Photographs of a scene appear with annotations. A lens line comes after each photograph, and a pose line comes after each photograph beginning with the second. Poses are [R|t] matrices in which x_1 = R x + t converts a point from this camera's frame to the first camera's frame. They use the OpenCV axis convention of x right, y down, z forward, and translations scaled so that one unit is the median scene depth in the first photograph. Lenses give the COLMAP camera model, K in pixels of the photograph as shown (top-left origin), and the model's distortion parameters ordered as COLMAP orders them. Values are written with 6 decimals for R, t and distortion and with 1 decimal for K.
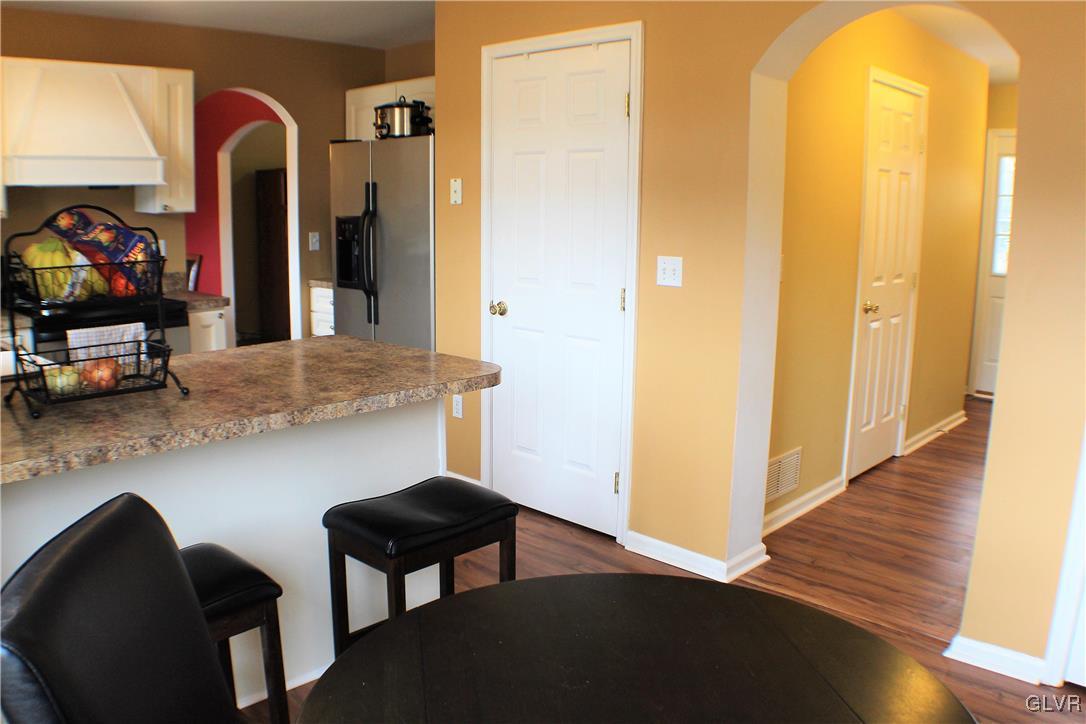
lens RADIAL K [[883.5, 0, 543.0], [0, 883.5, 362.0], [0, 0, 1]] dist [-0.231299, 0.133157]
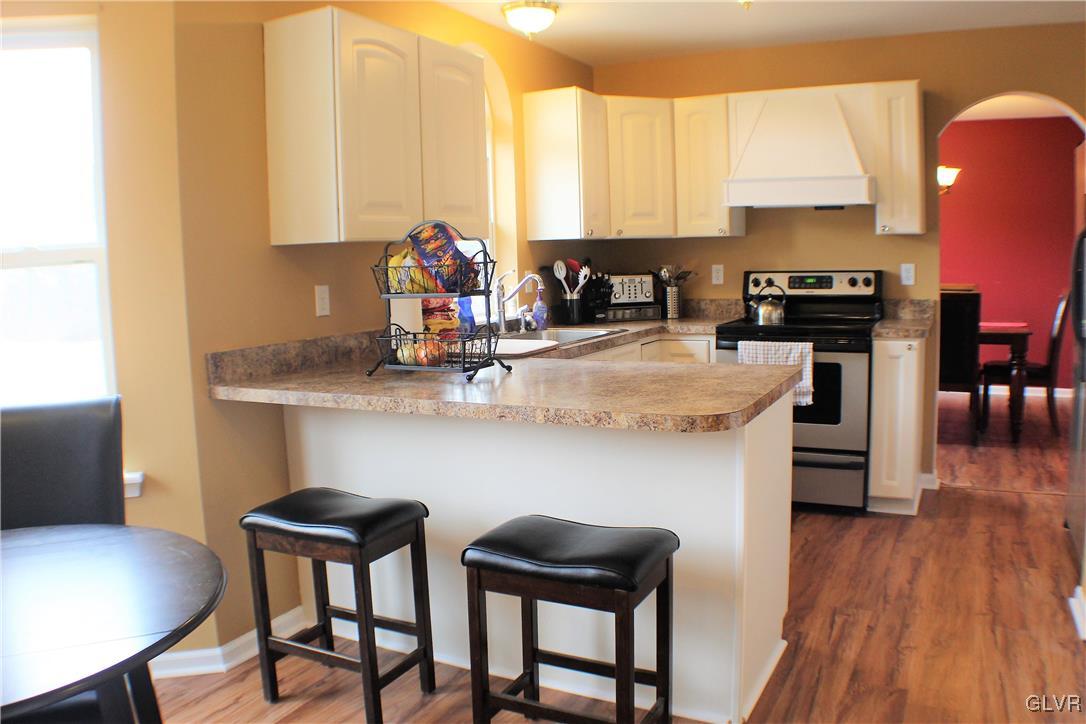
lens RADIAL K [[883.5, 0, 543.0], [0, 883.5, 362.0], [0, 0, 1]] dist [-0.231299, 0.133157]
pose [[0.265362, 0.096064, -0.959351, 0.400735], [-0.142345, 0.988023, 0.059562, -0.038441], [0.953583, 0.120753, 0.275858, 0.405451]]
